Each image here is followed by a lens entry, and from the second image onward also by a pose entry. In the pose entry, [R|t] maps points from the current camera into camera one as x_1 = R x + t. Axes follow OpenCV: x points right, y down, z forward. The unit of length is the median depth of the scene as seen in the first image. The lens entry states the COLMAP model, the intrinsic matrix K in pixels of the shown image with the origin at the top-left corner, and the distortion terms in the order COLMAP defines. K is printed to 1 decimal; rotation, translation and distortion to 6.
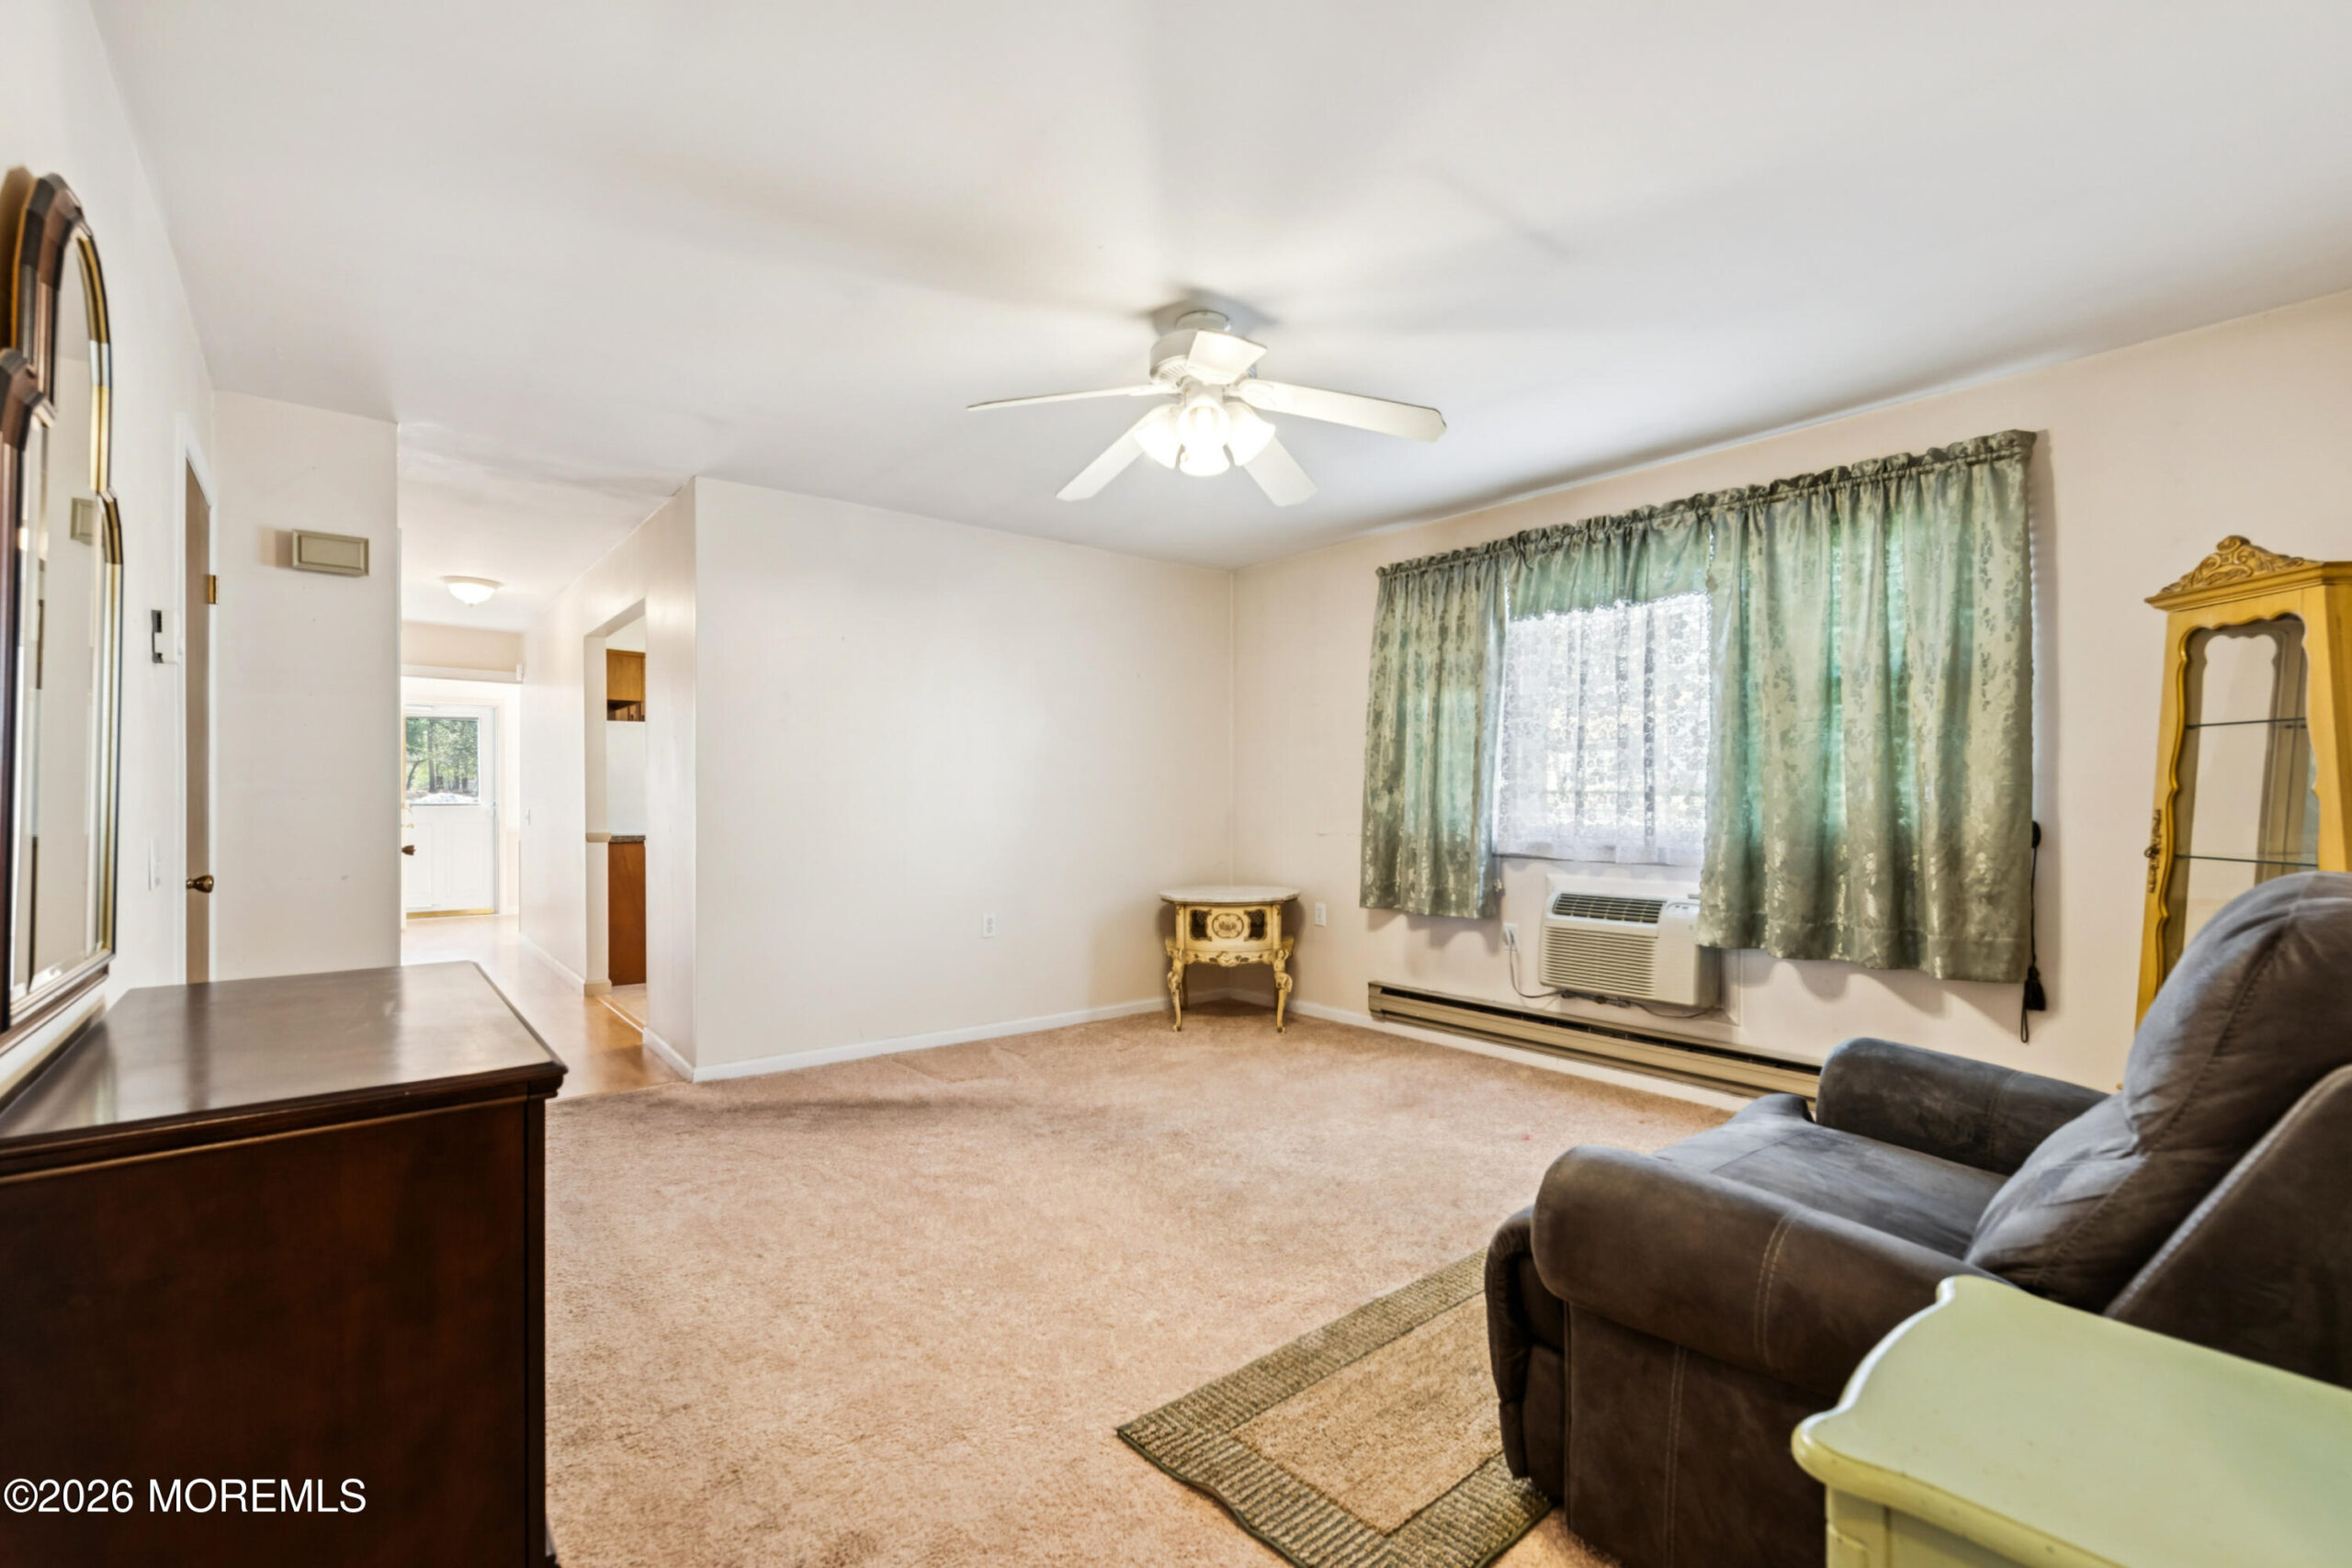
lens RADIAL K [[1017.6, 0, 1176.0], [0, 1017.6, 784.0], [0, 0, 1]] dist [0.000169, 0.000024]
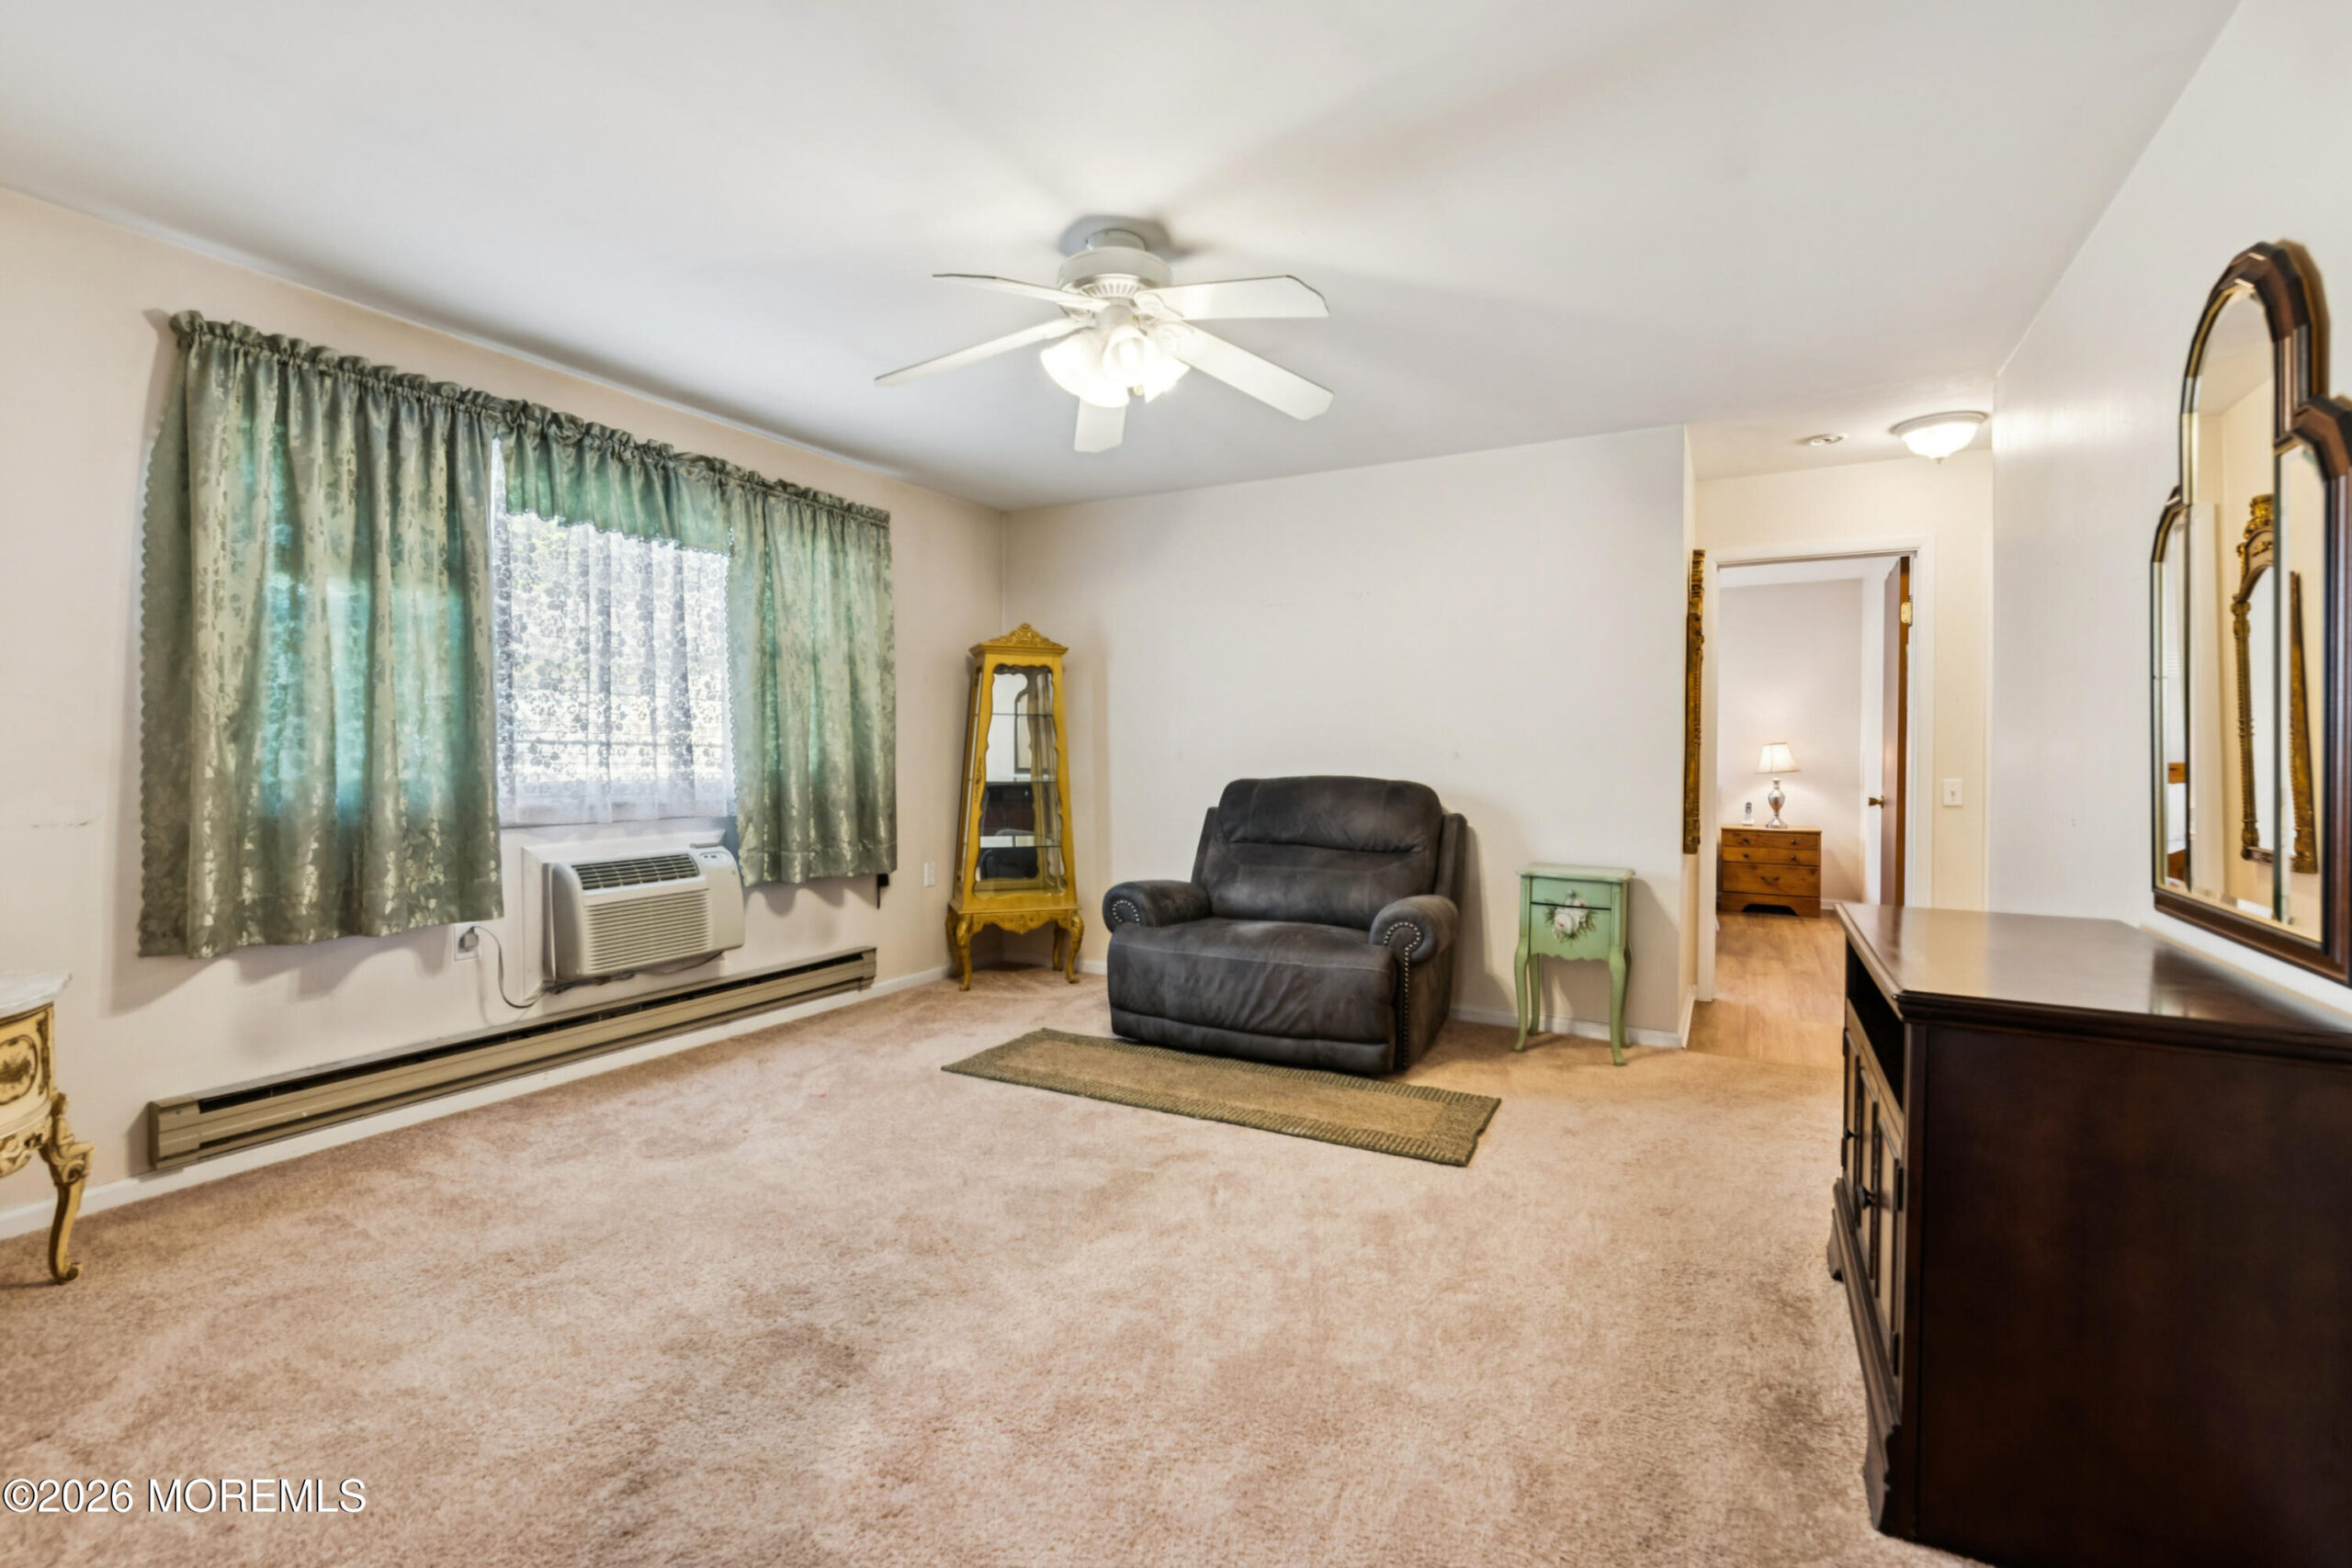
lens RADIAL K [[1025.0, 0, 1173.0], [0, 1025.0, 754.9], [0, 0, 1]] dist [-0.000749, -0.000075]
pose [[-0.356938, -0.001483, 0.934127, -0.576038], [-0.010174, 0.999946, -0.002300, 0.015252], [-0.934073, -0.010324, -0.356933, 0.849366]]
